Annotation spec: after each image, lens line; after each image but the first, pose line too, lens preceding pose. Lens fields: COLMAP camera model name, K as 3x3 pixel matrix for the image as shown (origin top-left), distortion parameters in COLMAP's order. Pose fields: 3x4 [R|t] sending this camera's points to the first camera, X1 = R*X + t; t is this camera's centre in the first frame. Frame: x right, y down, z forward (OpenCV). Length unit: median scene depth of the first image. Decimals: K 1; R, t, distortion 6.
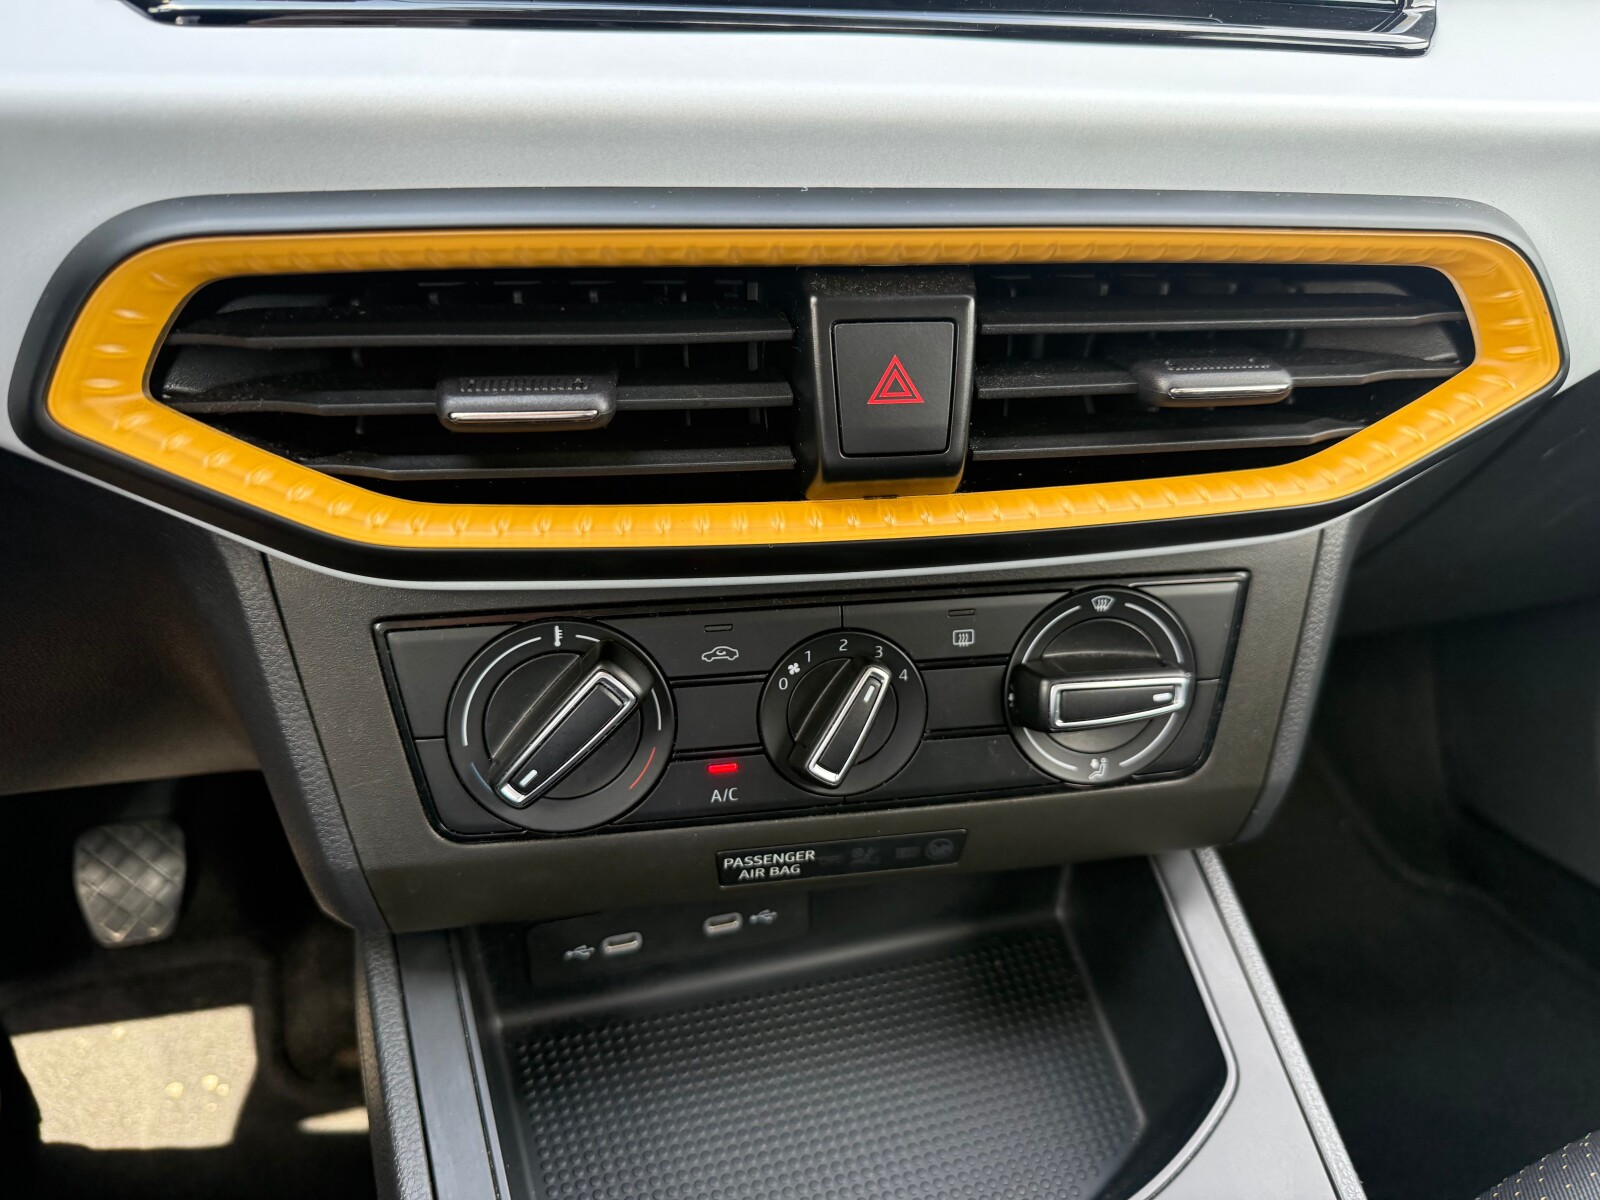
lens RADIAL K [[1160.8, 0, 800.0], [0, 1160.8, 600.0], [0, 0, 1]] dist [0.064928, -0.002677]
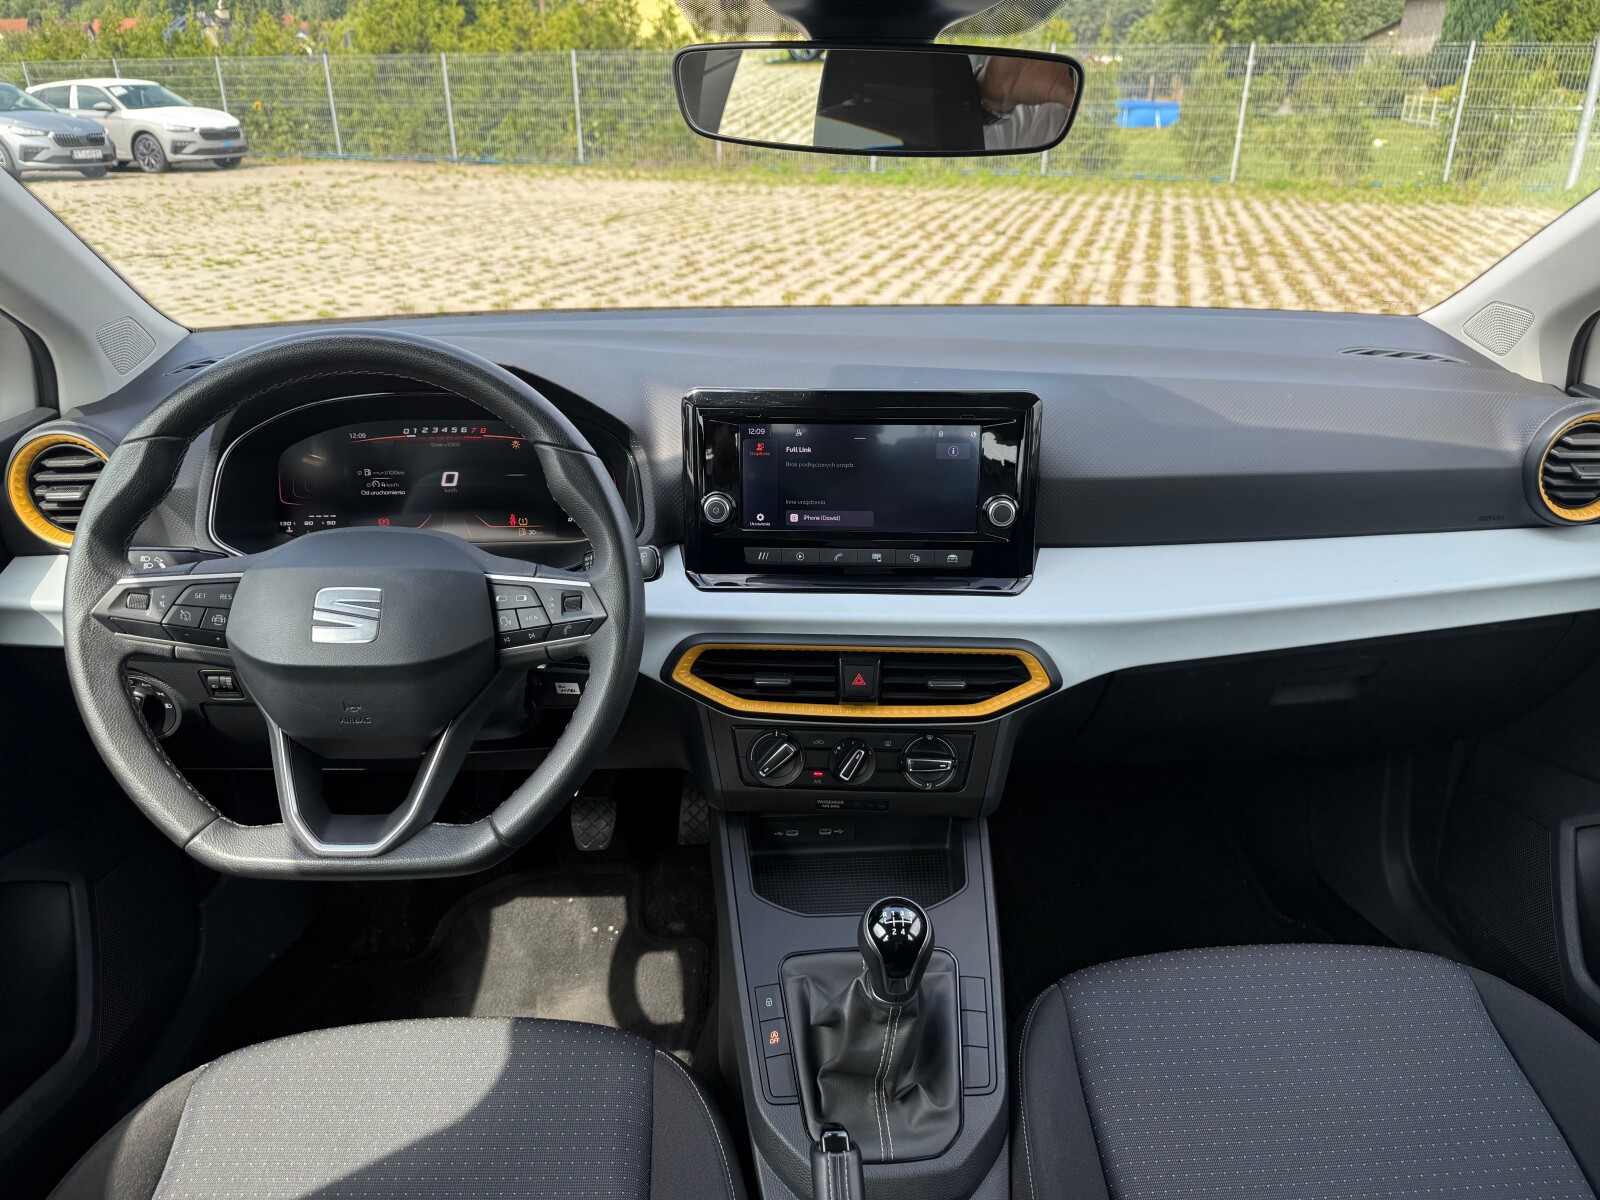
lens RADIAL K [[1160.8, 0, 800.0], [0, 1160.8, 600.0], [0, 0, 1]] dist [0.064928, -0.002677]
pose [[0.974248, 0.059396, -0.217514, 0.647516], [-0.075061, 0.995093, -0.064472, -0.161012], [0.212617, 0.079138, 0.973926, -2.638747]]
